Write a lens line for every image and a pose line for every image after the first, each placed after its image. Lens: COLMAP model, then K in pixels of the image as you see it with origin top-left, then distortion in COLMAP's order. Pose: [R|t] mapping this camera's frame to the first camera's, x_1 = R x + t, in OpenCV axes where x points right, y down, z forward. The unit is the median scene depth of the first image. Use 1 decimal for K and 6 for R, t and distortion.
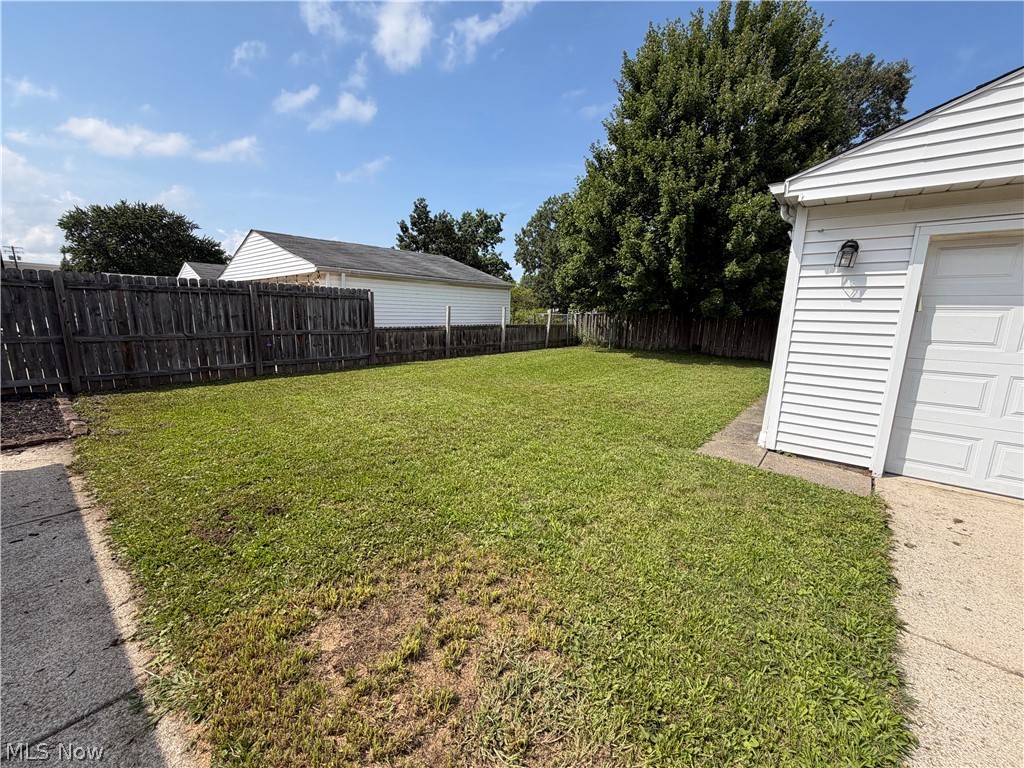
lens RADIAL K [[405.8, 0, 512.0], [0, 405.8, 384.0], [0, 0, 1]] dist [-0.005055, -0.000201]
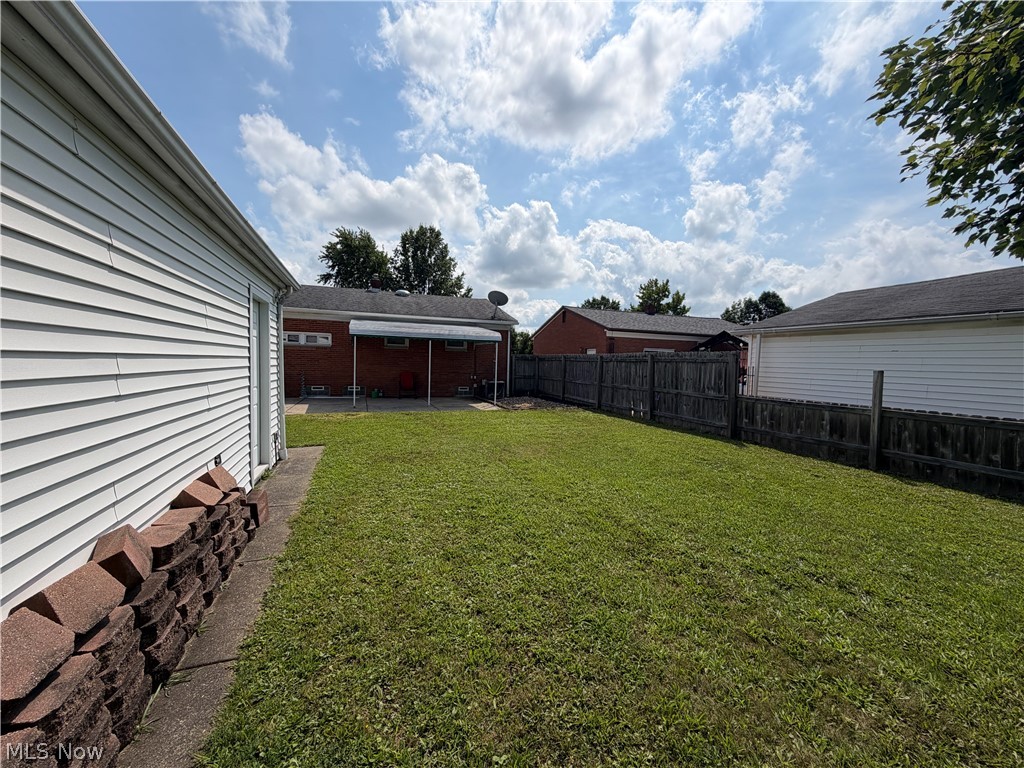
lens RADIAL K [[406.2, 0, 509.5], [0, 406.2, 391.4], [0, 0, 1]] dist [0.029137, 0.000156]
pose [[-0.506901, 0.028125, -0.861546, 0.548334], [-0.187964, 0.971811, 0.142315, -0.153635], [0.841262, 0.234080, -0.487325, 0.872206]]
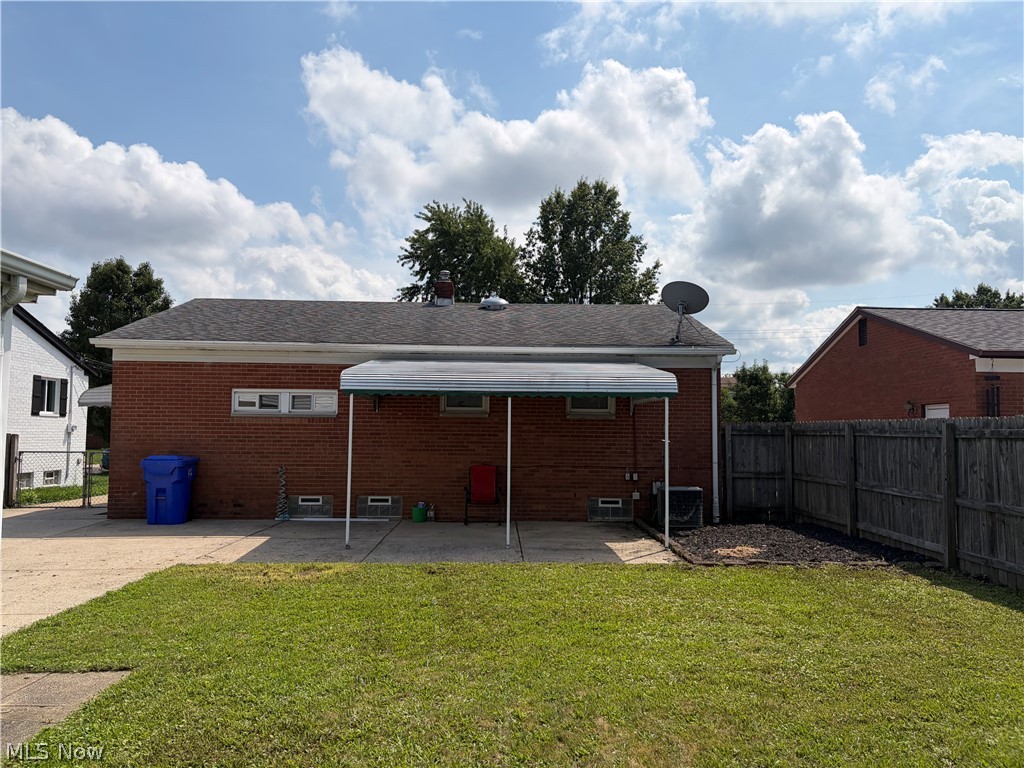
lens RADIAL K [[774.2, 0, 508.9], [0, 774.2, 393.6], [0, 0, 1]] dist [0.048304, -0.068475]
pose [[-0.757193, -0.058268, -0.650587, 0.304570], [-0.138039, 0.987792, 0.072189, -0.161284], [0.638439, 0.144467, -0.755993, 0.823161]]
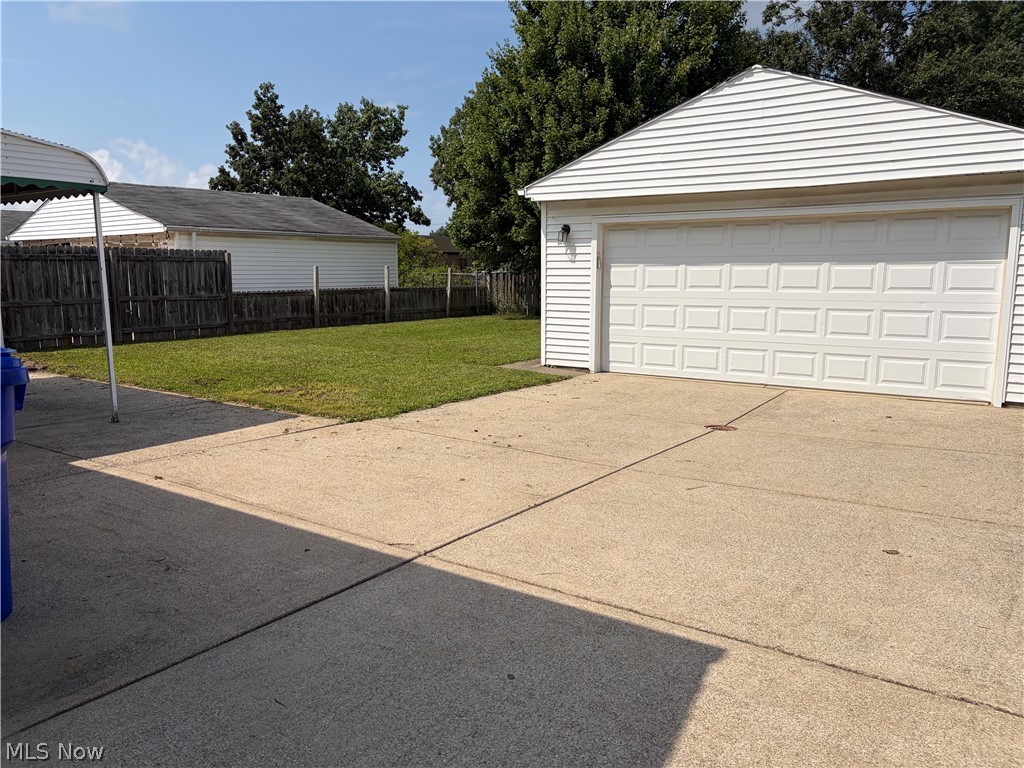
lens RADIAL K [[774.2, 0, 508.9], [0, 774.2, 393.6], [0, 0, 1]] dist [0.048304, -0.068475]
pose [[0.996468, -0.033590, 0.076965, 0.113500], [0.034802, 0.999290, -0.014459, 0.113133], [-0.076425, 0.017086, 0.996929, -0.656450]]
